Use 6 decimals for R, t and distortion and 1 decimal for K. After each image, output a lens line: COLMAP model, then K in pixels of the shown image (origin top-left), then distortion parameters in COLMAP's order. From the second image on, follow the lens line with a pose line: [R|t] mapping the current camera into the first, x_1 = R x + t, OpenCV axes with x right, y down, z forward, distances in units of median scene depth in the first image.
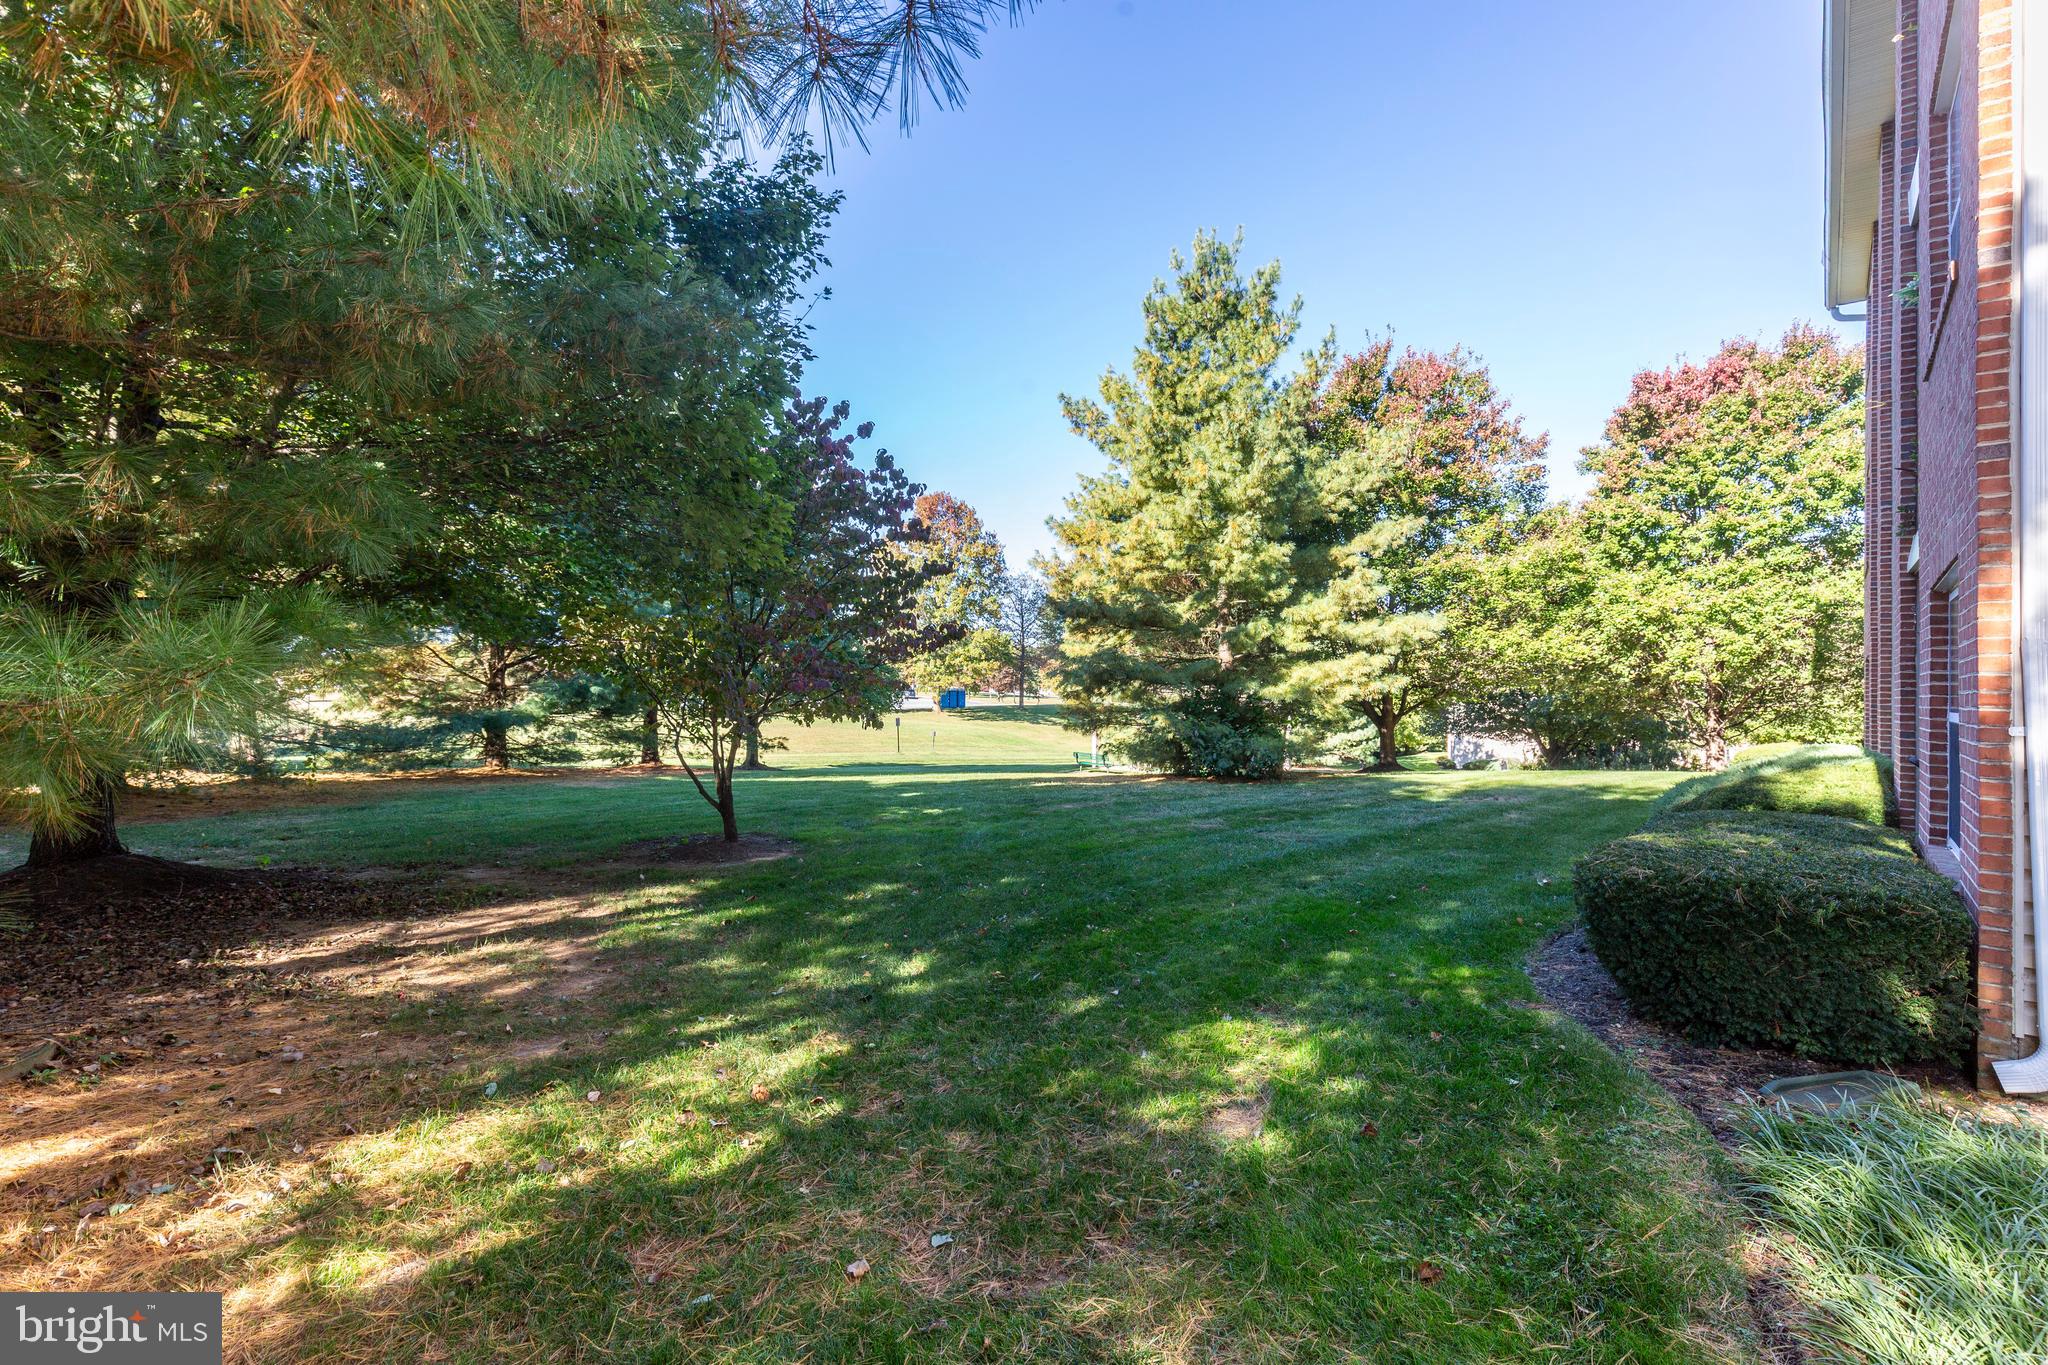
lens RADIAL K [[940.7, 0, 1021.0], [0, 940.7, 680.6], [0, 0, 1]] dist [0.001219, 0.000093]
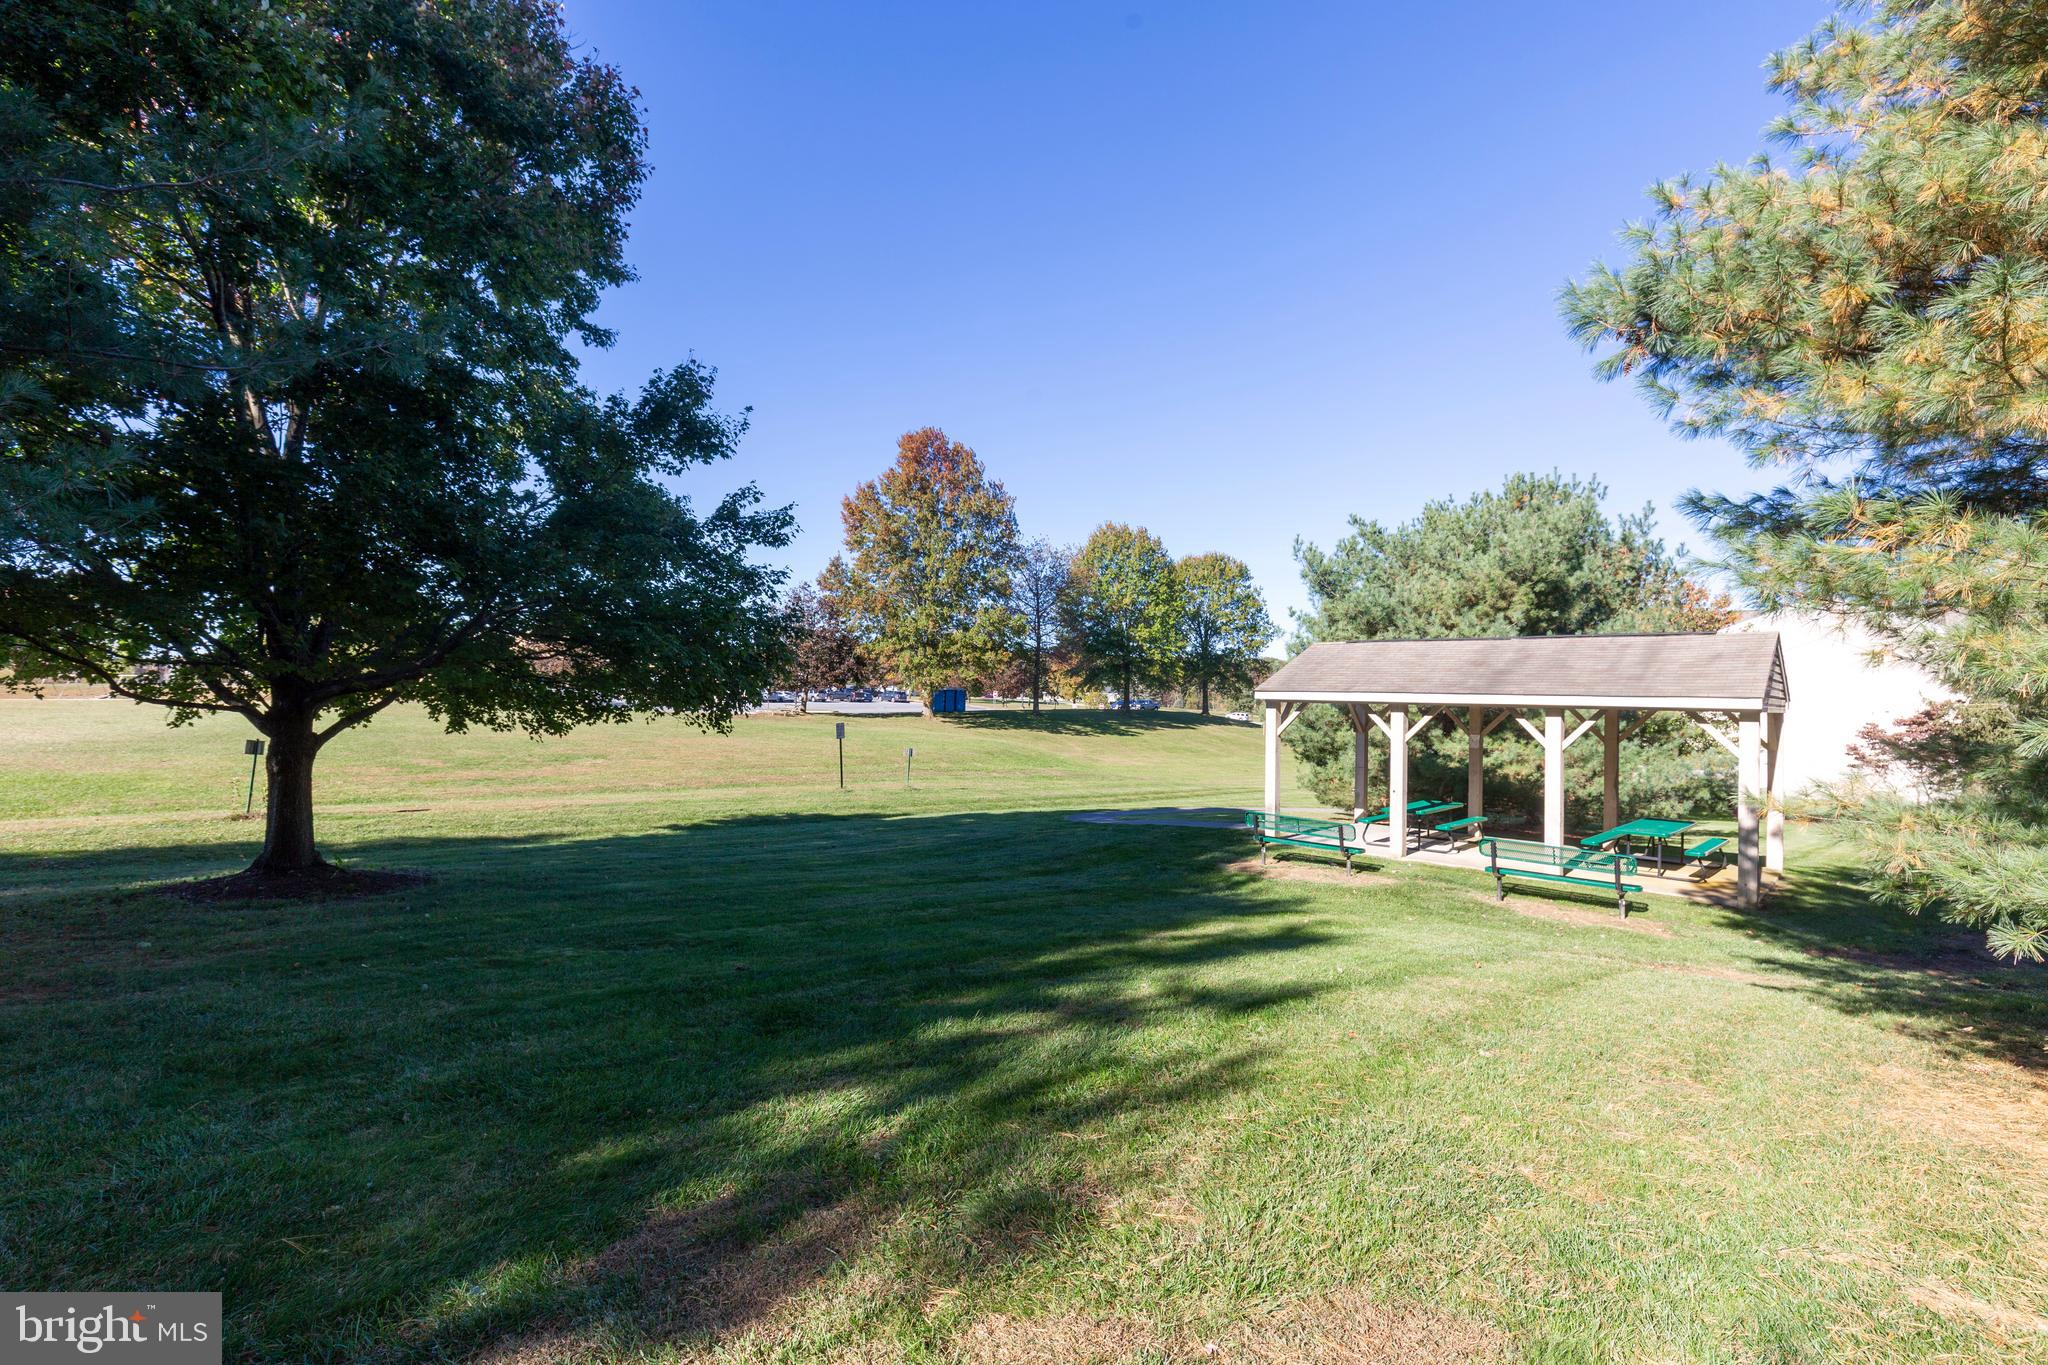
lens RADIAL K [[940.7, 0, 1027.8], [0, 940.7, 692.2], [0, 0, 1]] dist [0.001219, 0.000093]
pose [[0.999962, -0.004346, 0.007492, -0.013690], [0.004327, 0.999987, 0.002582, 0.010291], [-0.007503, -0.002550, 0.999969, 0.225738]]
